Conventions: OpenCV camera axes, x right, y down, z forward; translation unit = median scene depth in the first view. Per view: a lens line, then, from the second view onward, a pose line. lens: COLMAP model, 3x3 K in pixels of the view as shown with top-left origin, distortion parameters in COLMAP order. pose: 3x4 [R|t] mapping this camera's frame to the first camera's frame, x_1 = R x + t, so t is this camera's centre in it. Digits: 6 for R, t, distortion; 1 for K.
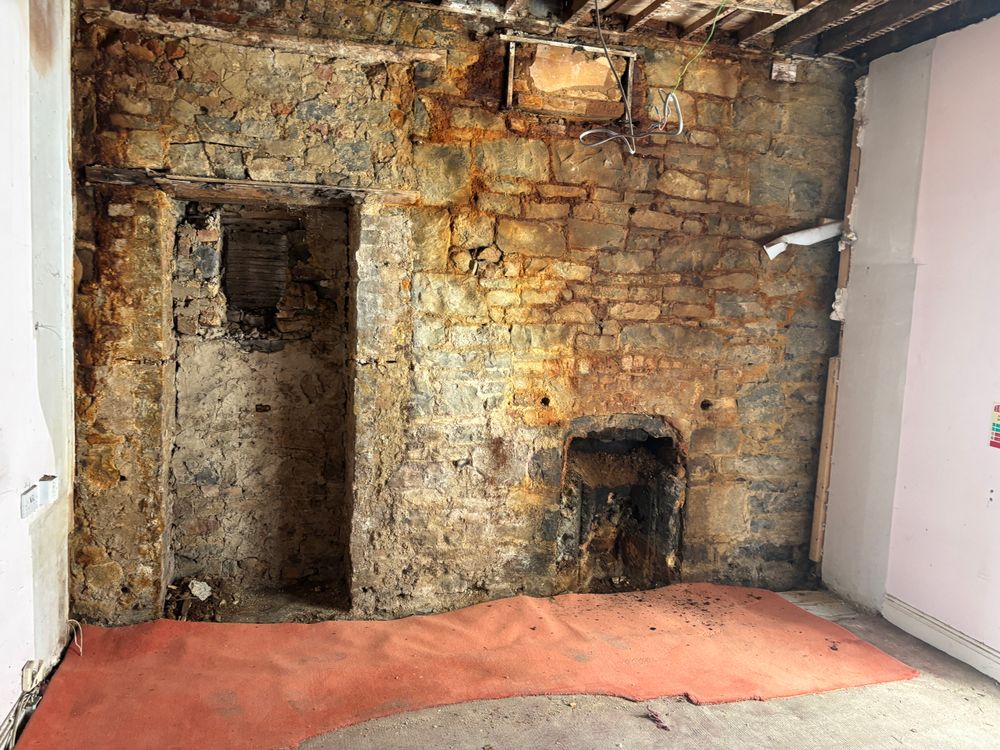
lens RADIAL K [[747.7, 0, 492.7], [0, 747.7, 376.7], [0, 0, 1]] dist [0.064039, -0.075416]
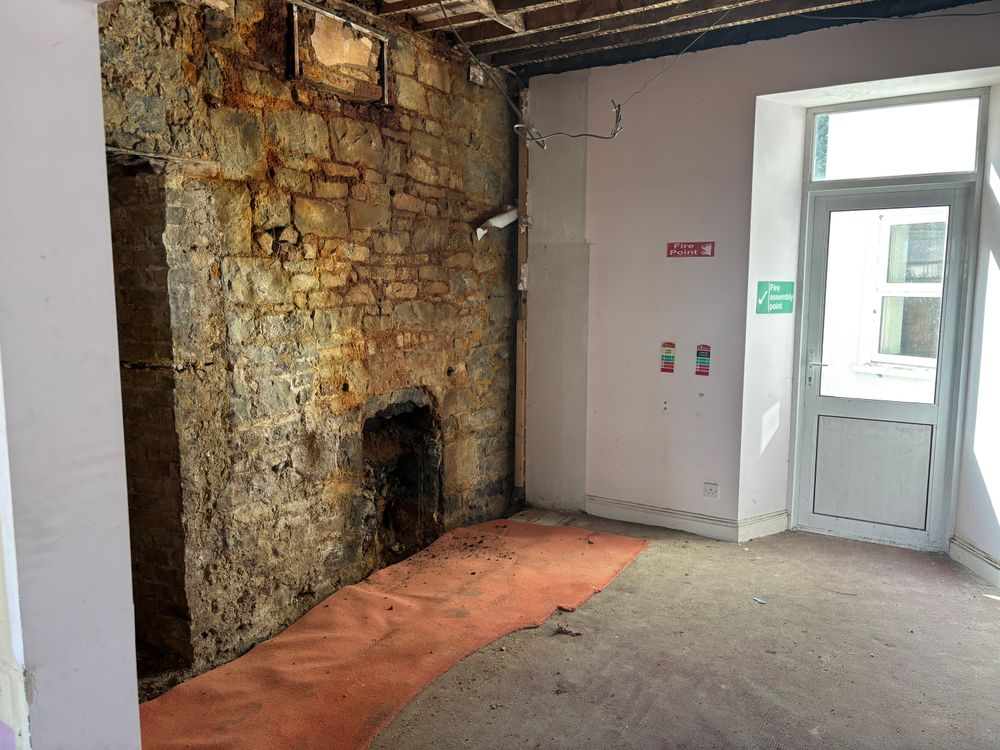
lens RADIAL K [[752.0, 0, 497.7], [0, 752.0, 383.4], [0, 0, 1]] dist [0.042757, -0.036848]
pose [[0.728068, -0.134224, 0.672235, -0.458126], [0.102440, 0.990935, 0.086910, -0.037665], [-0.677807, 0.005587, 0.735218, 0.143681]]
